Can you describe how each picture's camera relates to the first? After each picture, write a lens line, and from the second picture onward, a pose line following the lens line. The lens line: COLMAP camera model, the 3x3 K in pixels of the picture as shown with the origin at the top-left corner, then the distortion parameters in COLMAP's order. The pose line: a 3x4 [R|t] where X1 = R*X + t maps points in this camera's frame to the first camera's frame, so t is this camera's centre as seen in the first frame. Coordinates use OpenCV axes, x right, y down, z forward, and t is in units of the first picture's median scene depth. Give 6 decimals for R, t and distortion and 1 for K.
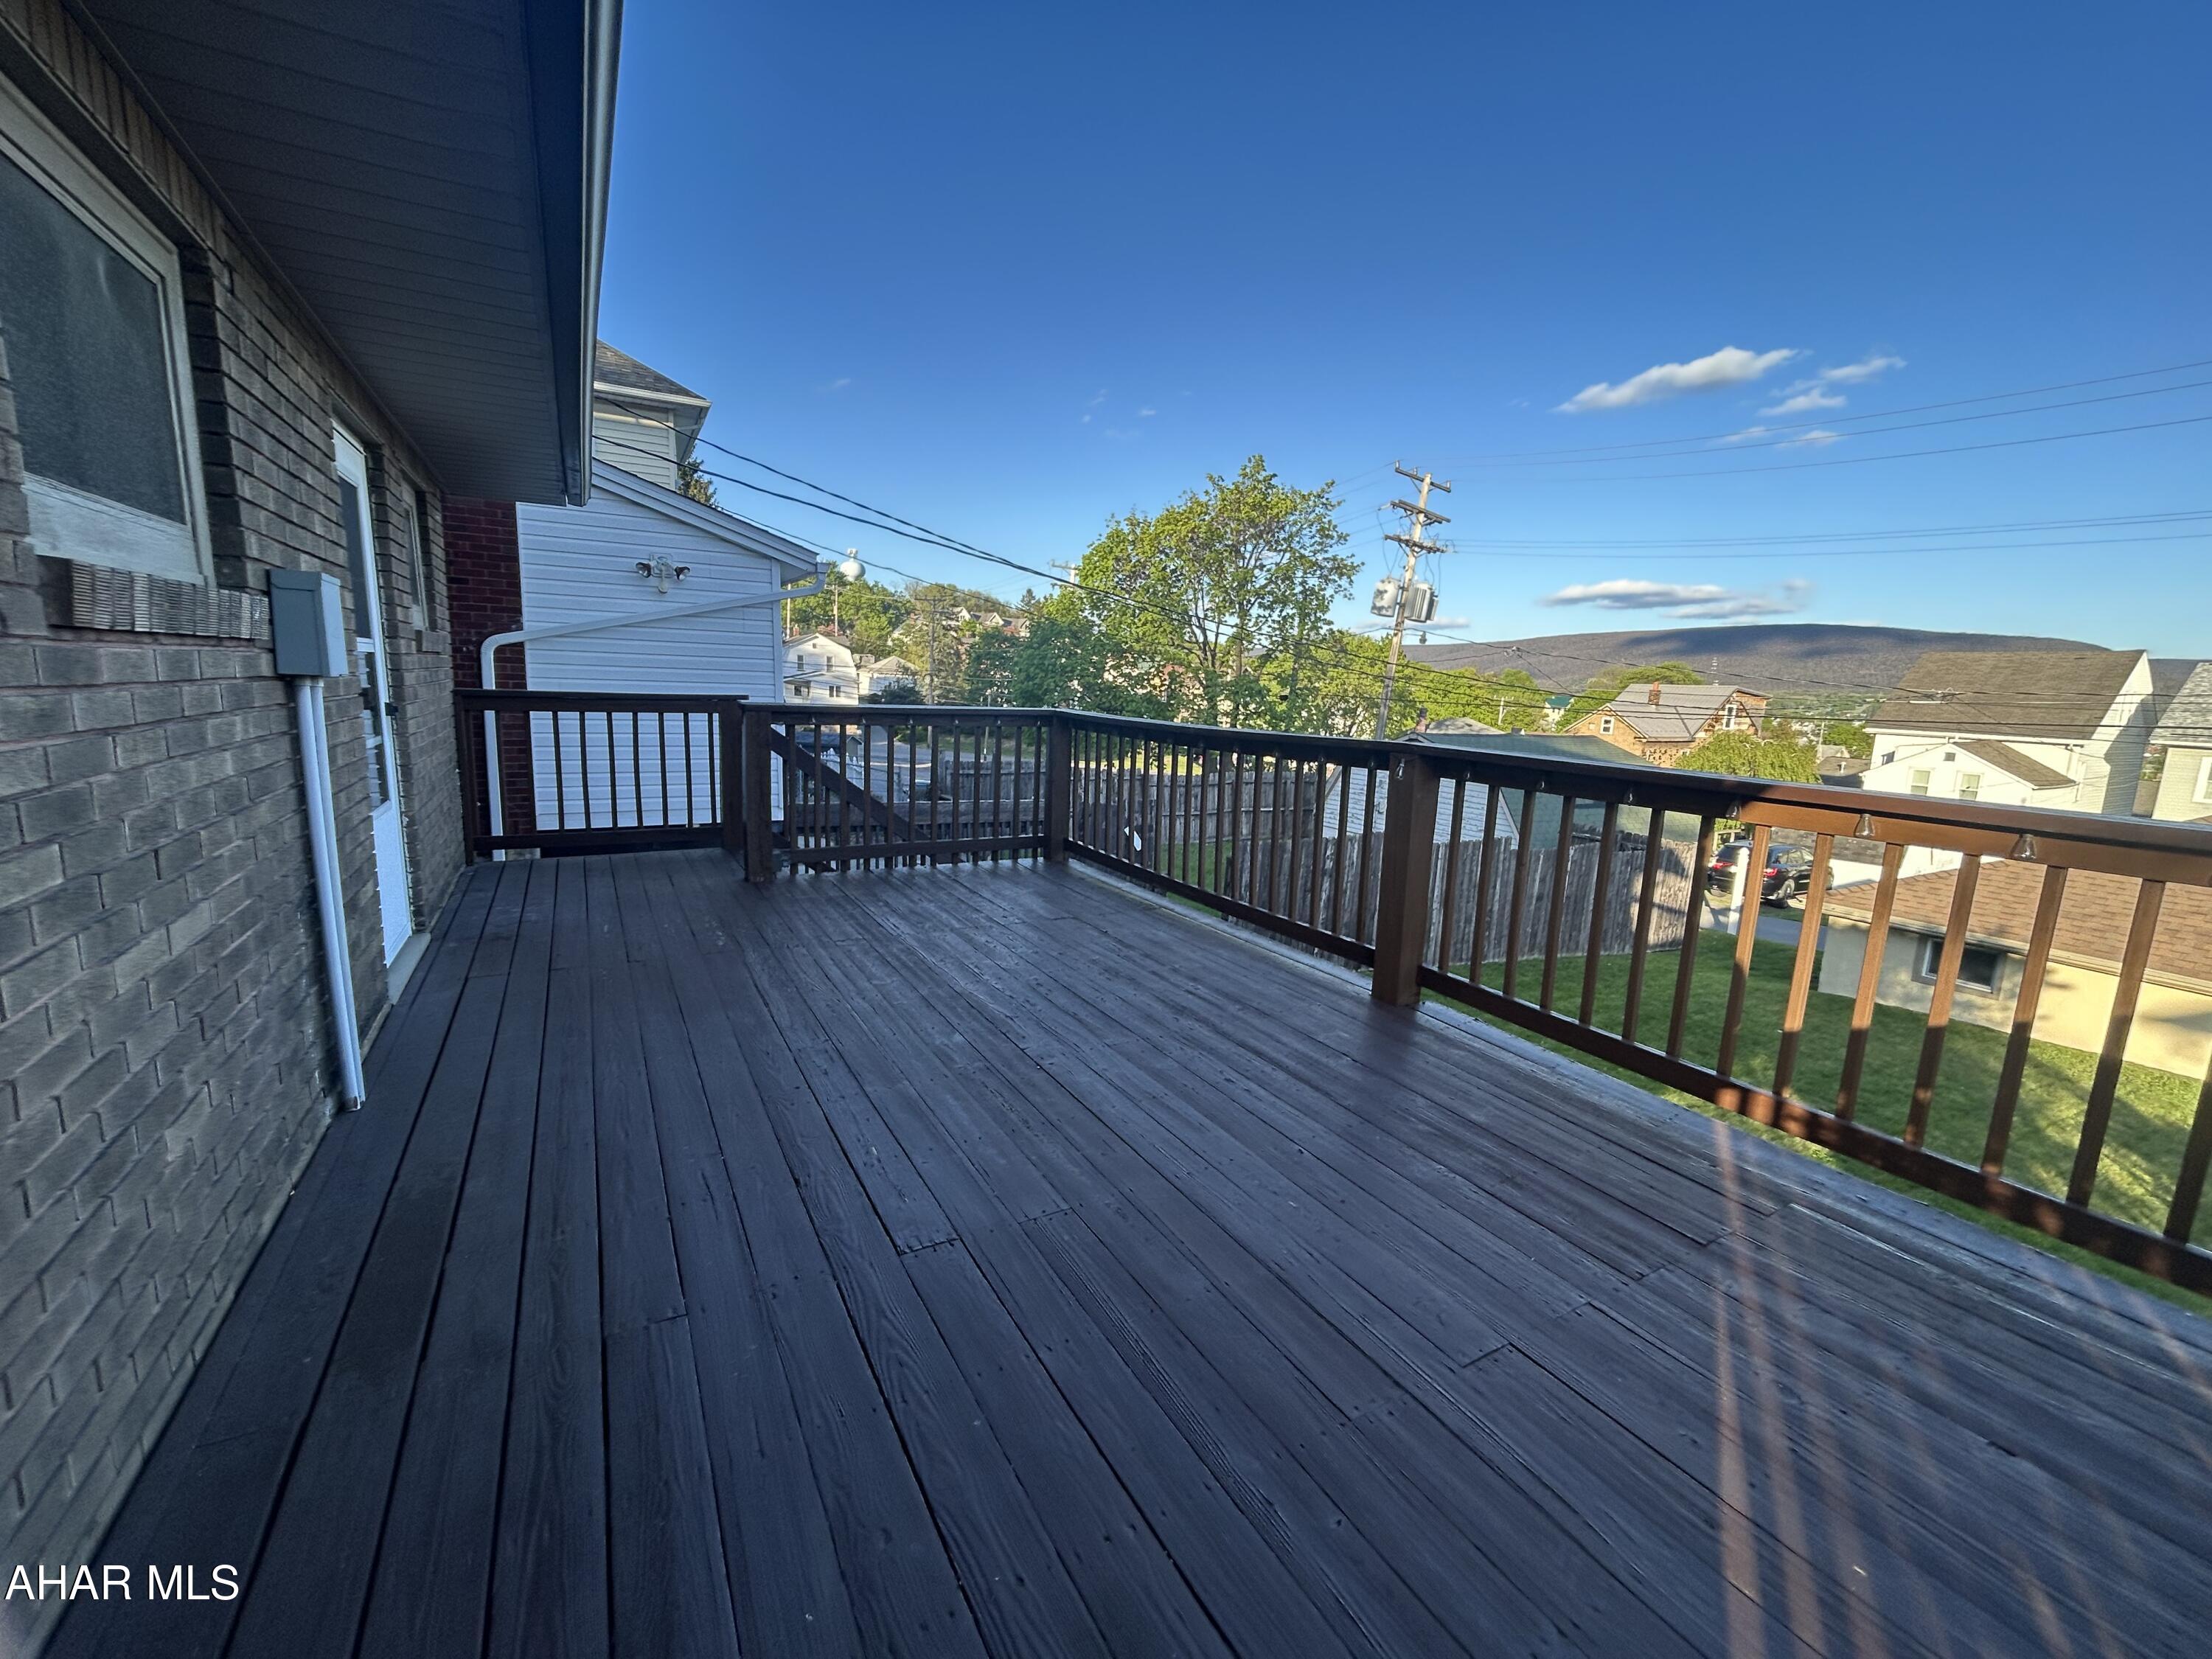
lens RADIAL K [[904.8, 0, 1106.0], [0, 904.8, 829.5], [0, 0, 1]] dist [-0.012348, 0.000317]
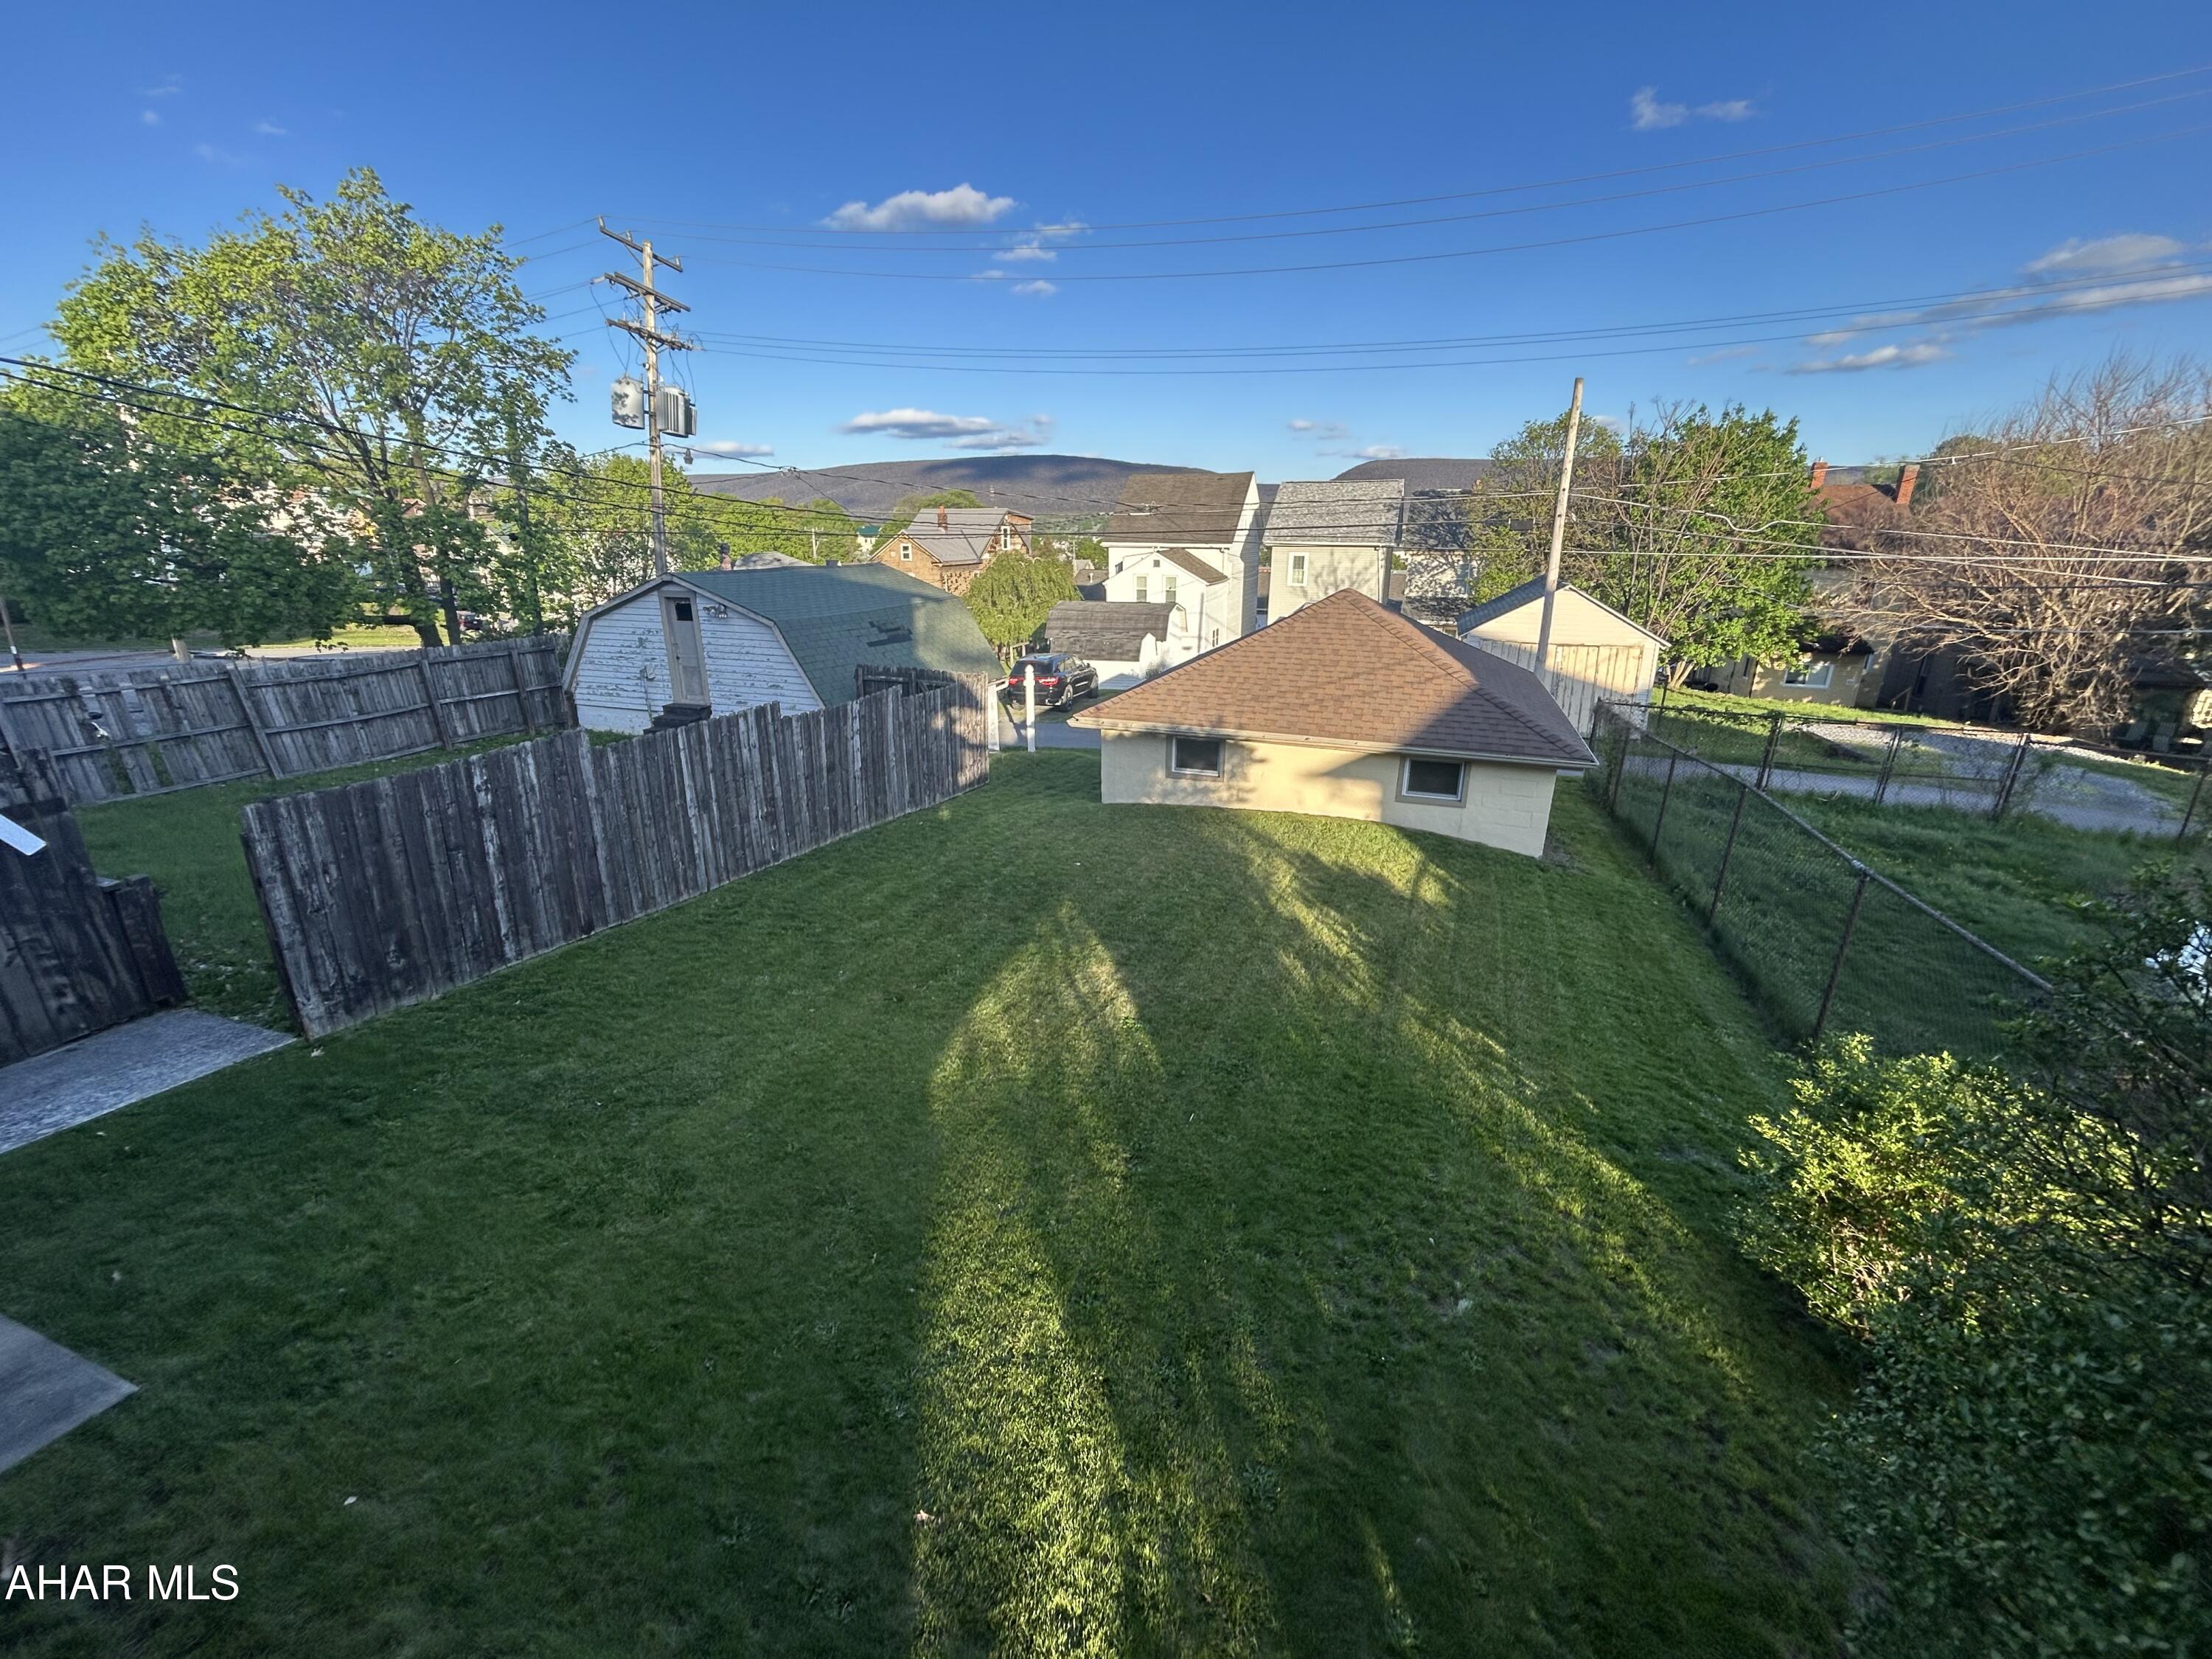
lens RADIAL K [[890.0, 0, 1100.9], [0, 890.0, 821.2], [0, 0, 1]] dist [-0.000922, 0.000391]
pose [[0.765524, -0.231566, 0.600292, 0.069021], [0.126754, 0.968983, 0.212146, -0.008605], [-0.630799, -0.086314, 0.771131, 0.082367]]
